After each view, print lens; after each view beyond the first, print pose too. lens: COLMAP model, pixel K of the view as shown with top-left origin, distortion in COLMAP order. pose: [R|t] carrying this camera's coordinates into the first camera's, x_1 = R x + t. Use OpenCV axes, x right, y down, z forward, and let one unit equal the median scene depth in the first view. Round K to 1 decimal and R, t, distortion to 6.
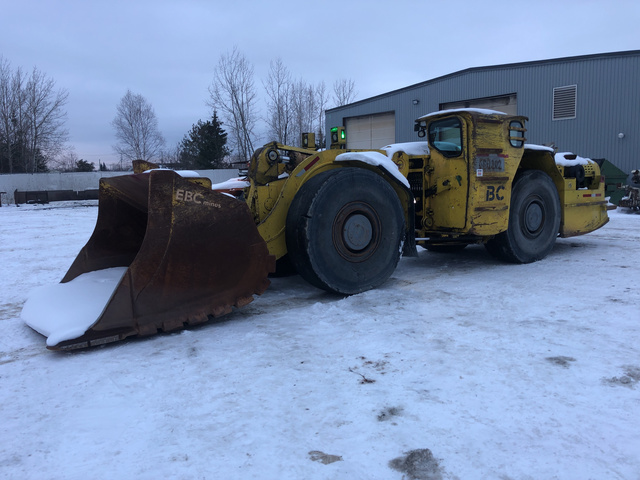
lens RADIAL K [[532.3, 0, 318.9], [0, 532.3, 239.5], [0, 0, 1]] dist [0.008659, 0.009157]
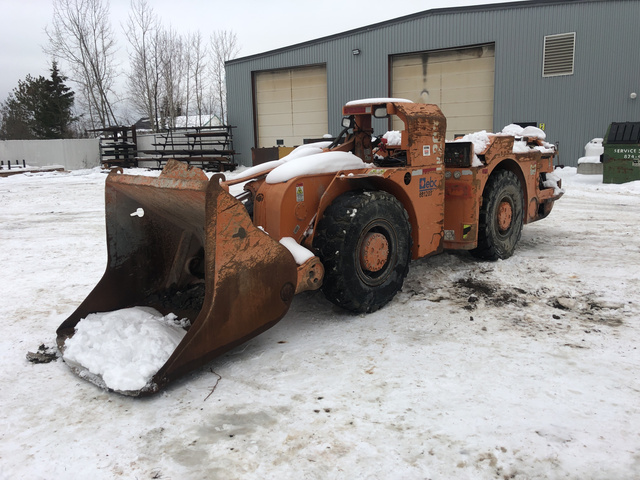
lens RADIAL K [[532.3, 0, 321.8], [0, 532.3, 240.9], [0, 0, 1]] dist [0.008659, 0.009157]
pose [[0.954818, -0.054354, 0.292179, -0.071036], [0.039019, 0.997550, 0.058062, -0.016698], [-0.294620, -0.044038, 0.954599, 0.155957]]
